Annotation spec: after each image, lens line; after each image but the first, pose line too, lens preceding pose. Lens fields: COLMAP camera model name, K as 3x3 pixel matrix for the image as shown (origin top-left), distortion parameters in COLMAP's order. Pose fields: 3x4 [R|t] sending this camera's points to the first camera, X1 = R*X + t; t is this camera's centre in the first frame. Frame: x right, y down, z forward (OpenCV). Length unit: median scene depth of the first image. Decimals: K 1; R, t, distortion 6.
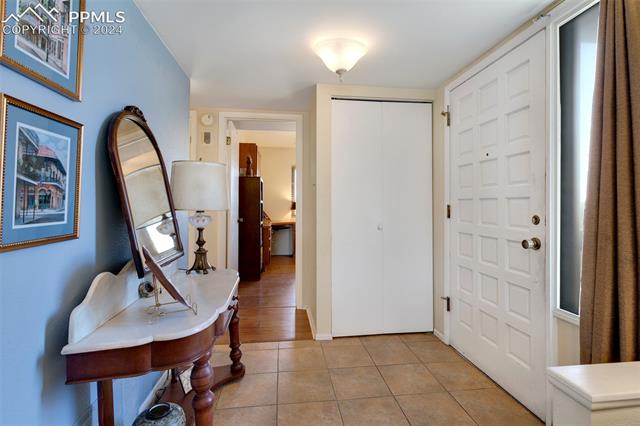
lens RADIAL K [[309.4, 0, 314.3], [0, 309.4, 196.4], [0, 0, 1]] dist [0.000462, -0.000092]
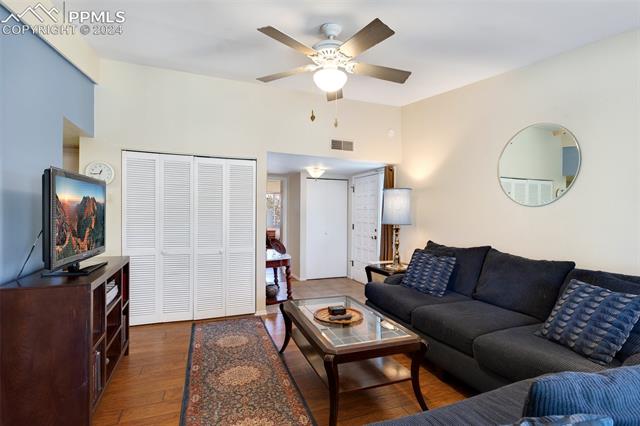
lens RADIAL K [[309.4, 0, 321.6], [0, 309.4, 212.5], [0, 0, 1]] dist [0.000462, -0.000092]
pose [[0.969084, 0.004995, 0.246682, -0.564473], [-0.011780, 0.999592, 0.026036, -0.167269], [-0.246451, -0.028137, 0.968747, -1.777255]]
